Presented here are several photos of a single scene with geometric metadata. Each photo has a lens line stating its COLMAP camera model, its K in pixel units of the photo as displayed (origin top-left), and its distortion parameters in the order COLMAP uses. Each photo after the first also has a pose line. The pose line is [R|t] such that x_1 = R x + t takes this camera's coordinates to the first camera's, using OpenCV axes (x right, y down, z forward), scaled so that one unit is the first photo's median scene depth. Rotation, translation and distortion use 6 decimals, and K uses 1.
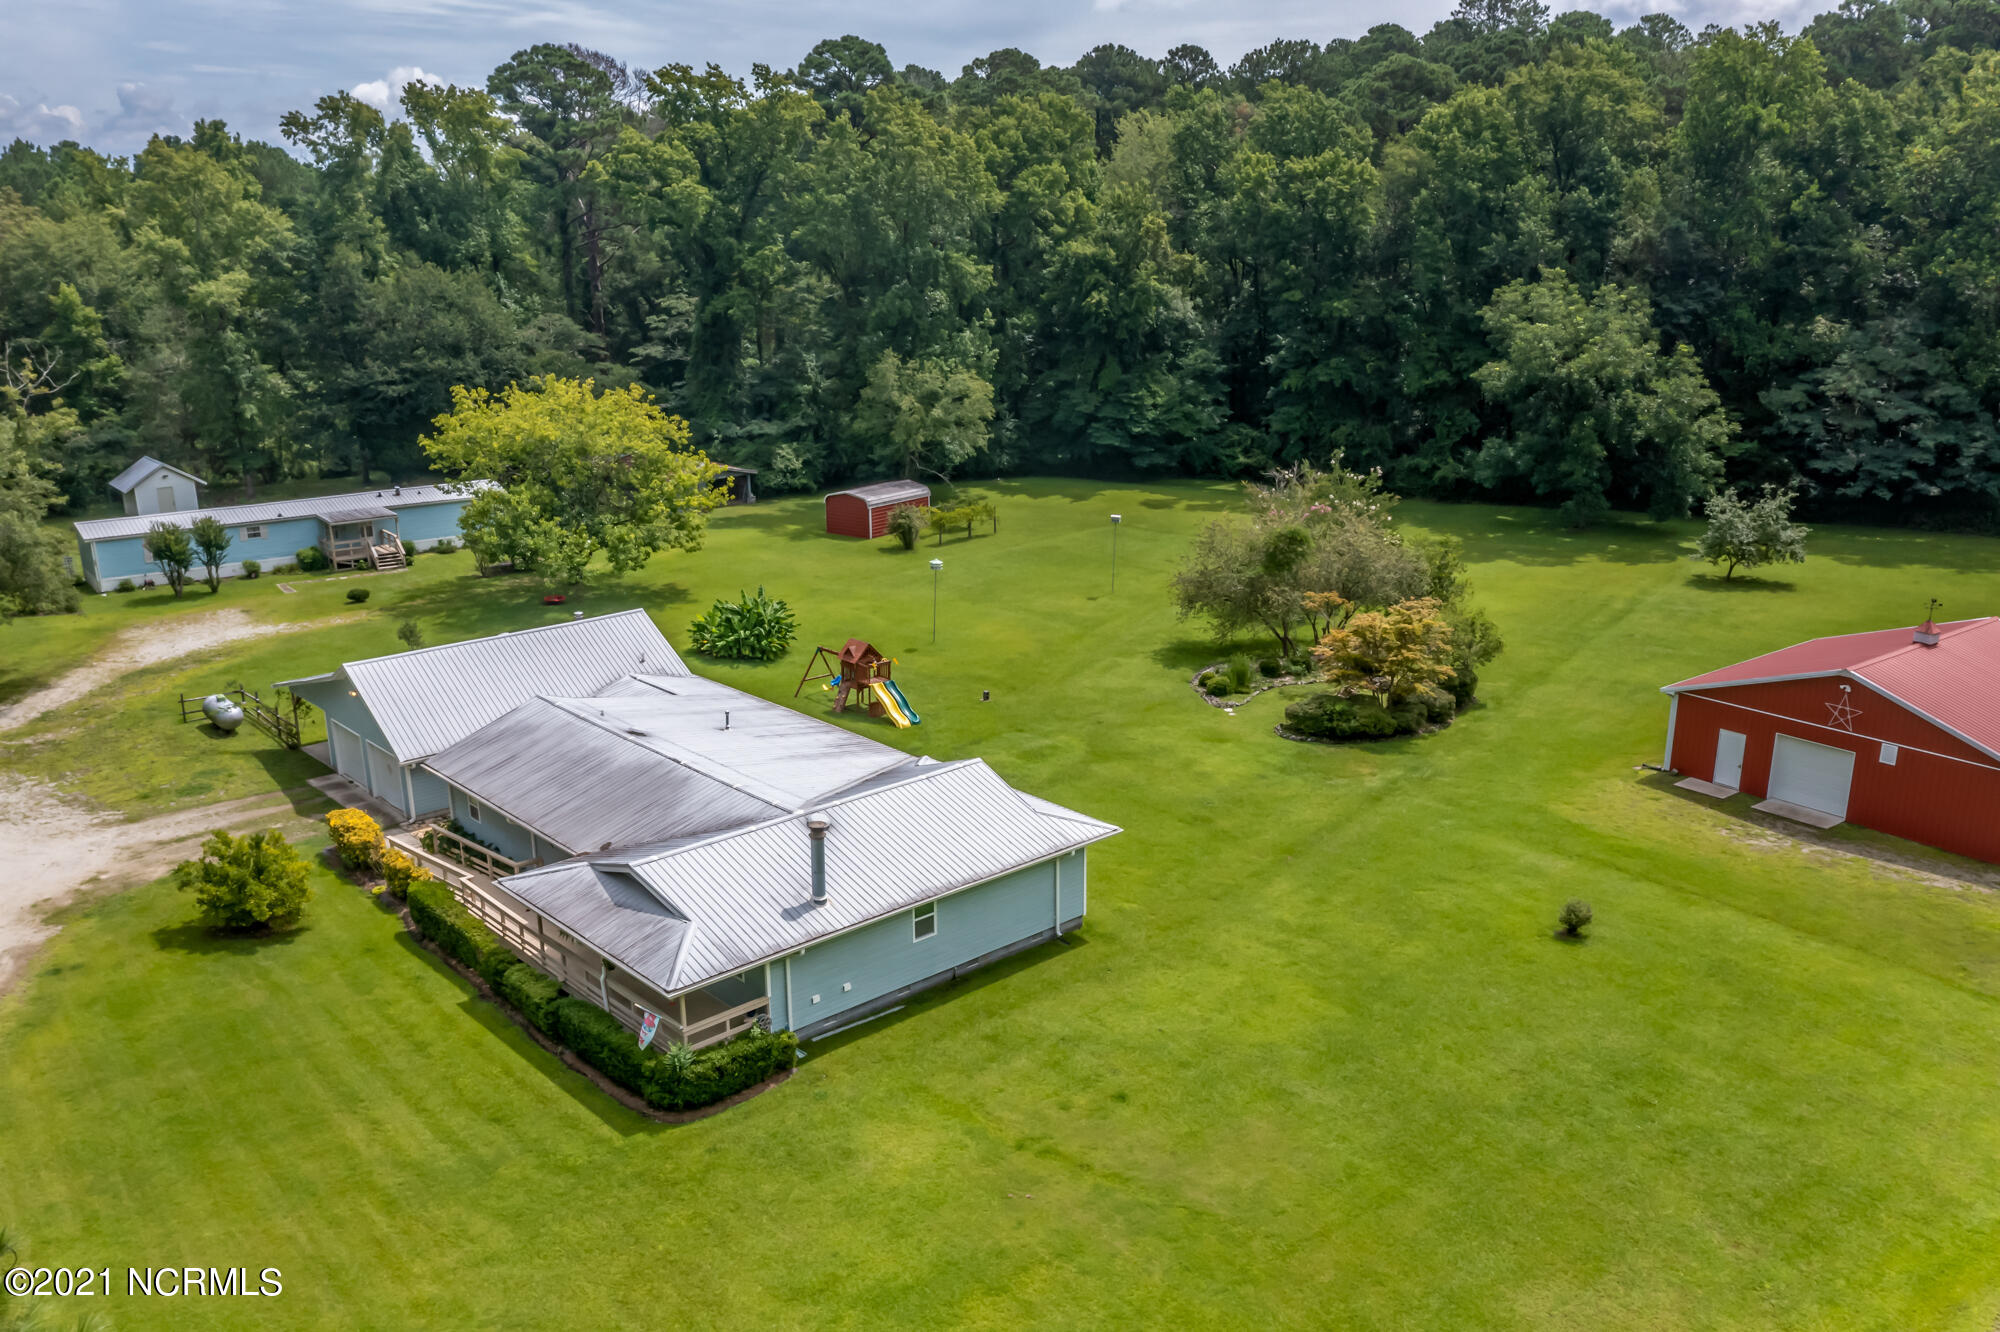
lens RADIAL K [[1609.4, 0, 1011.0], [0, 1609.4, 708.1], [0, 0, 1]] dist [-0.002298, 0.006416]
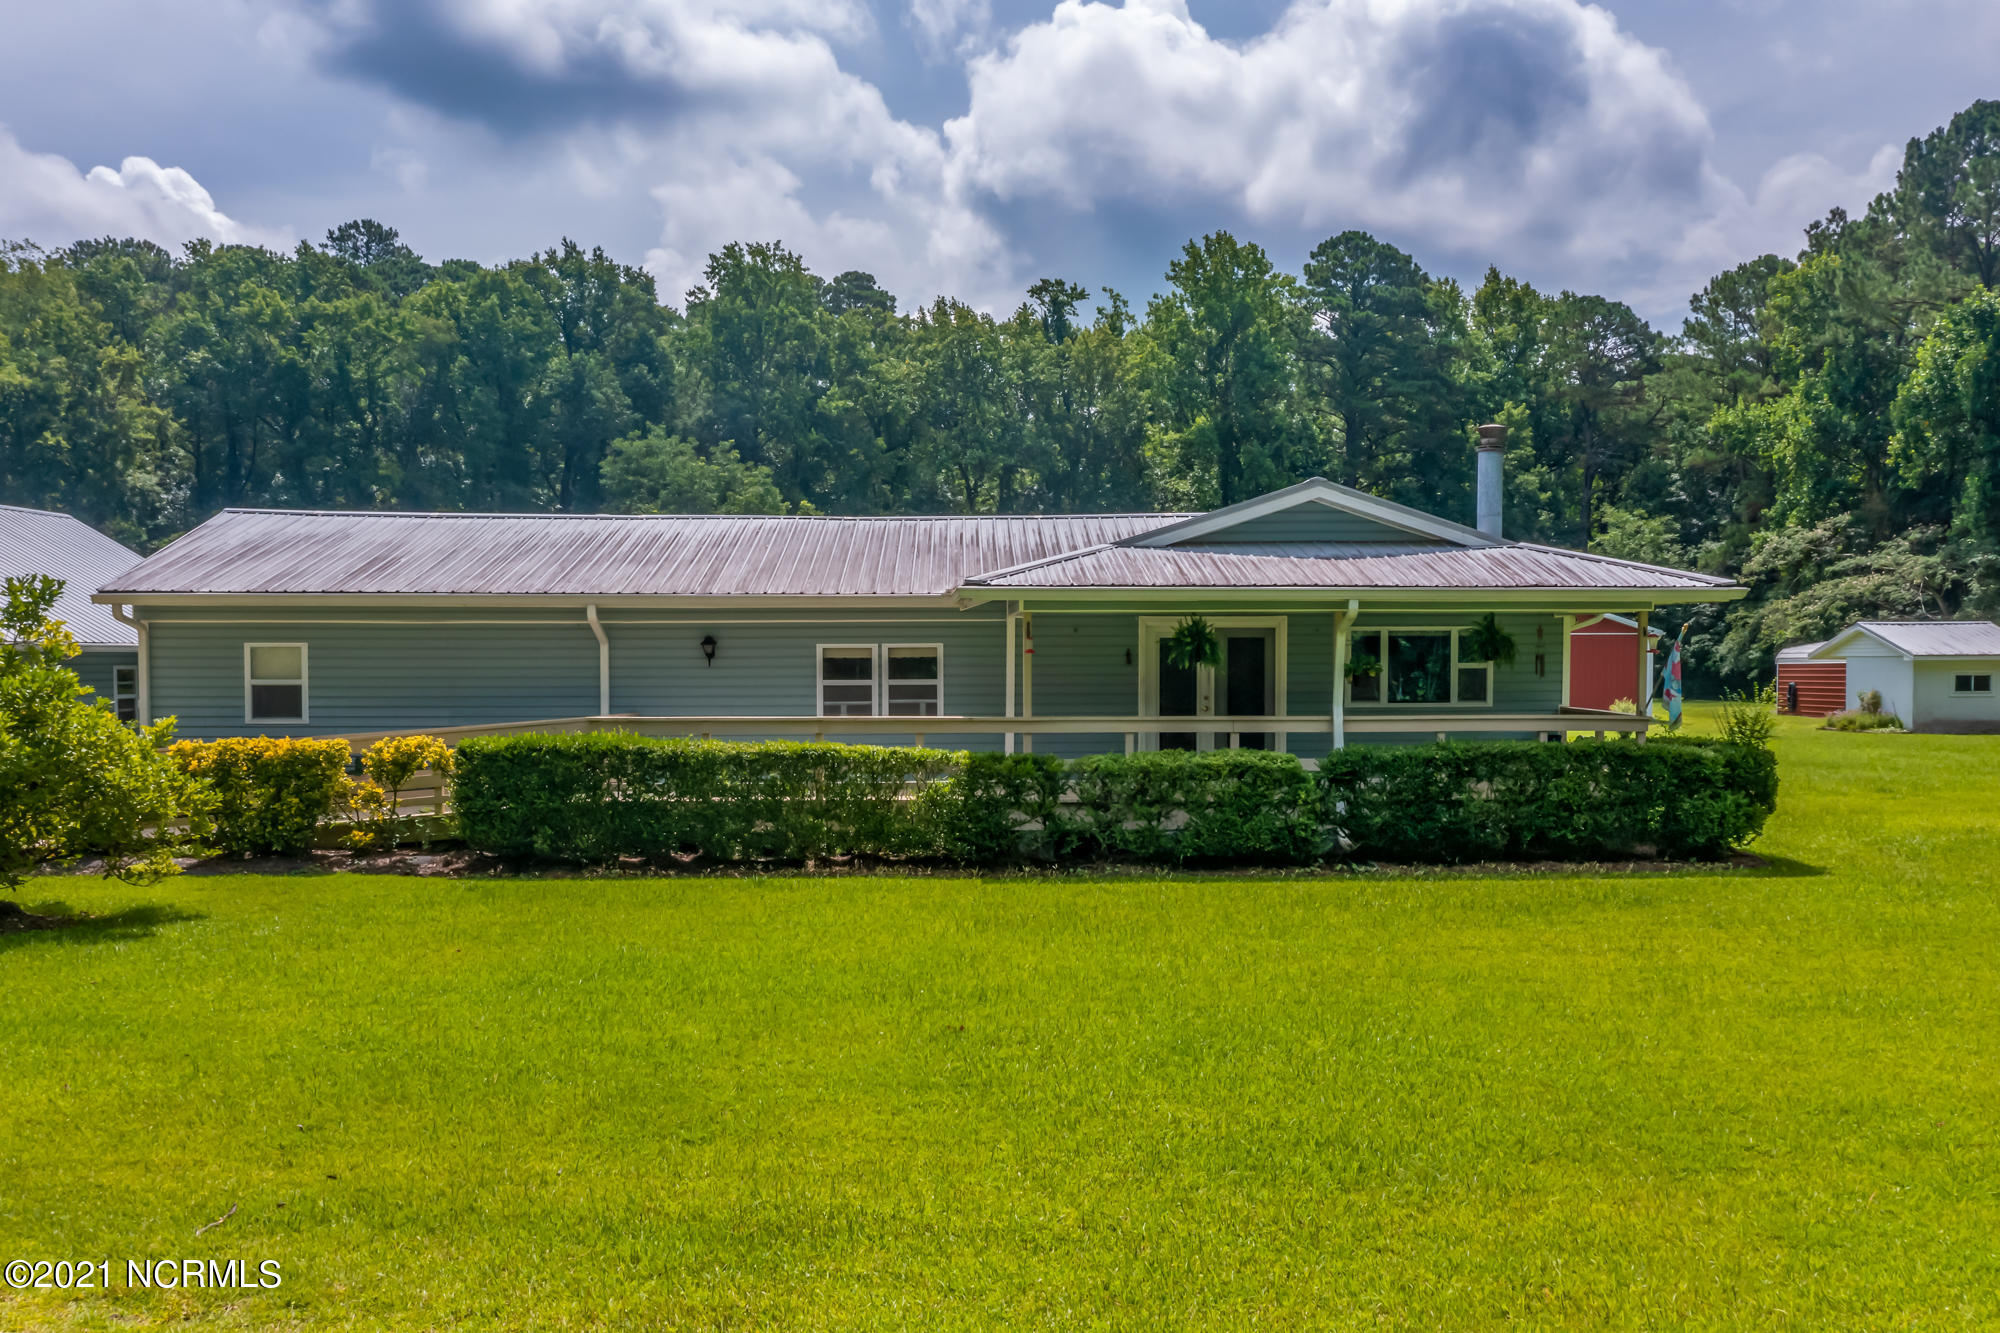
lens RADIAL K [[1617.8, 0, 1010.3], [0, 1617.8, 679.3], [0, 0, 1]] dist [0.000378, 0.007690]
pose [[0.640605, -0.008283, 0.767826, -0.457894], [0.226377, 0.957537, -0.178539, 0.148674], [-0.733743, 0.288191, 0.615279, 0.535129]]
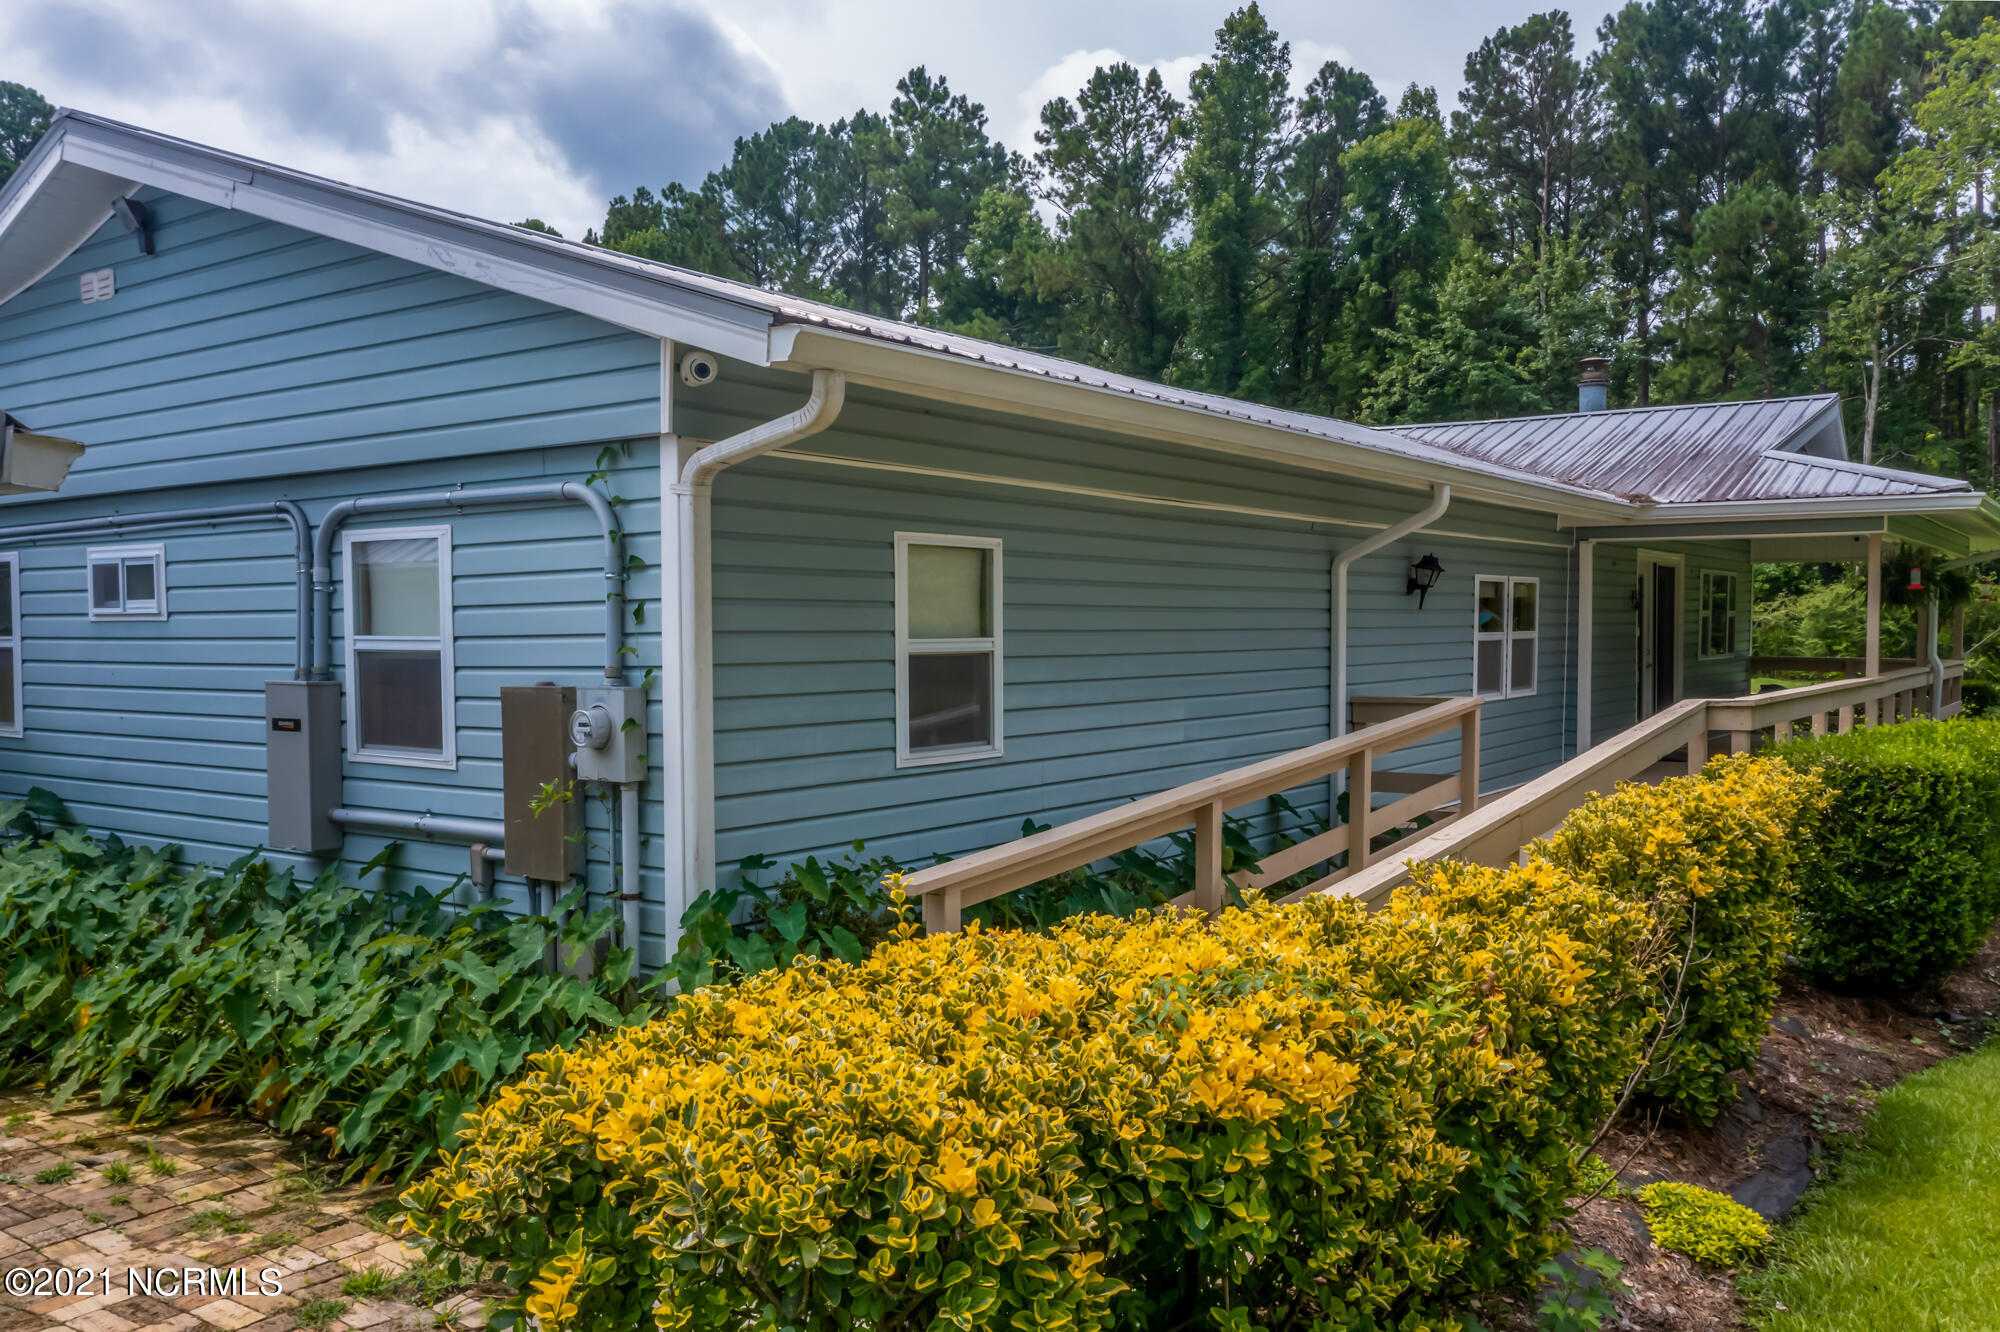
lens RADIAL K [[1609.4, 0, 1011.0], [0, 1609.4, 708.1], [0, 0, 1]] dist [-0.002298, 0.006416]
pose [[-0.210237, -0.046930, 0.976523, -0.412206], [0.291991, 0.950243, 0.108530, 0.044750], [-0.933028, 0.307953, -0.186073, 0.882609]]
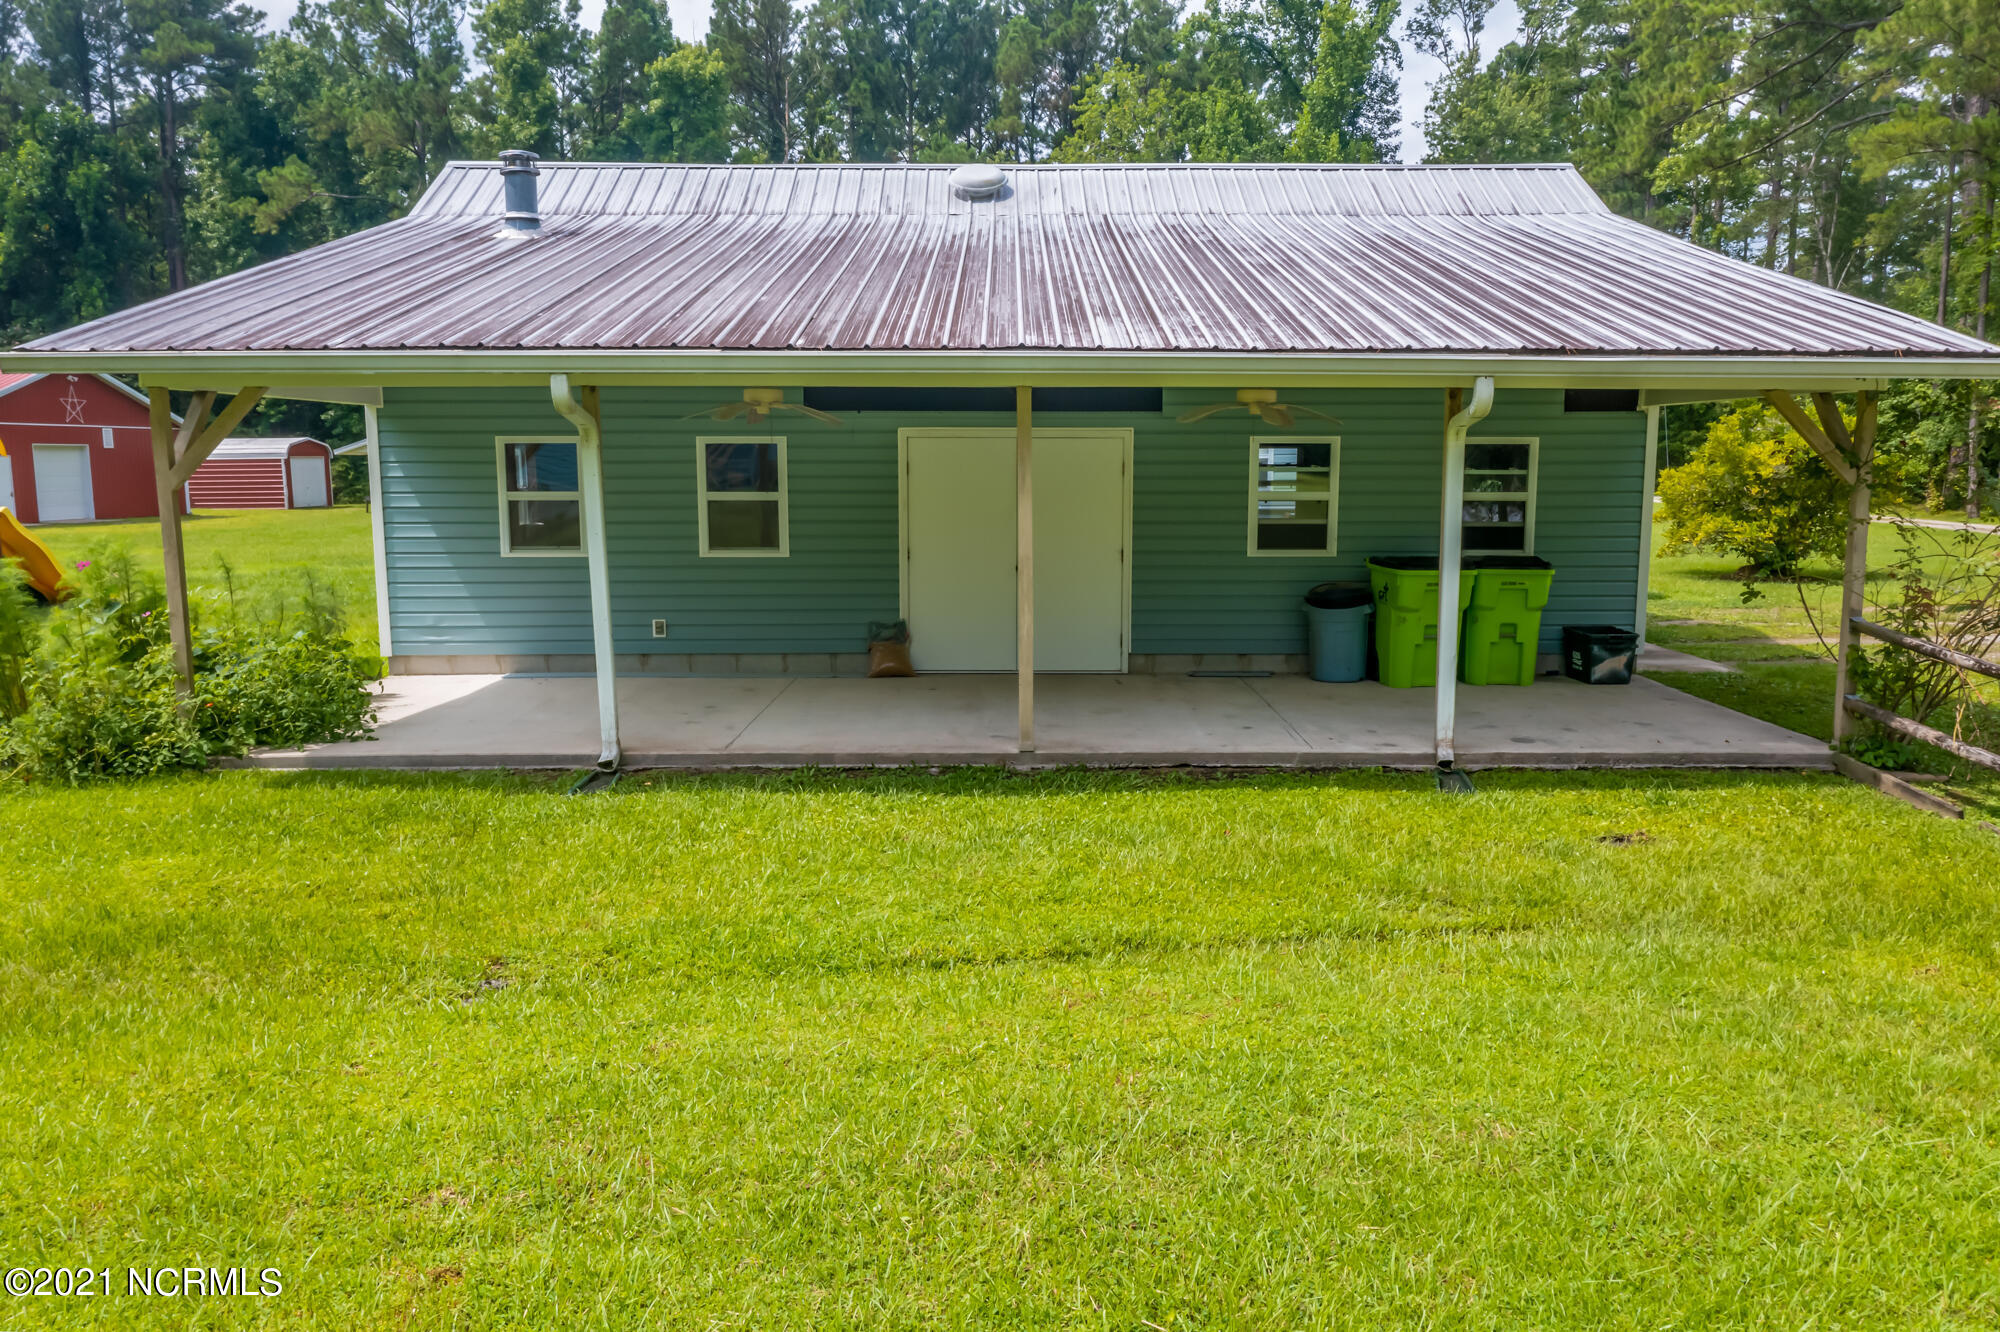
lens RADIAL K [[1604.0, 0, 1017.6], [0, 1604.0, 711.5], [0, 0, 1]] dist [-0.004170, -0.001682]
pose [[-0.747696, -0.099071, 0.656609, -0.511578], [0.199690, 0.909493, 0.364619, -0.061815], [-0.633304, 0.403743, -0.660240, 1.237611]]
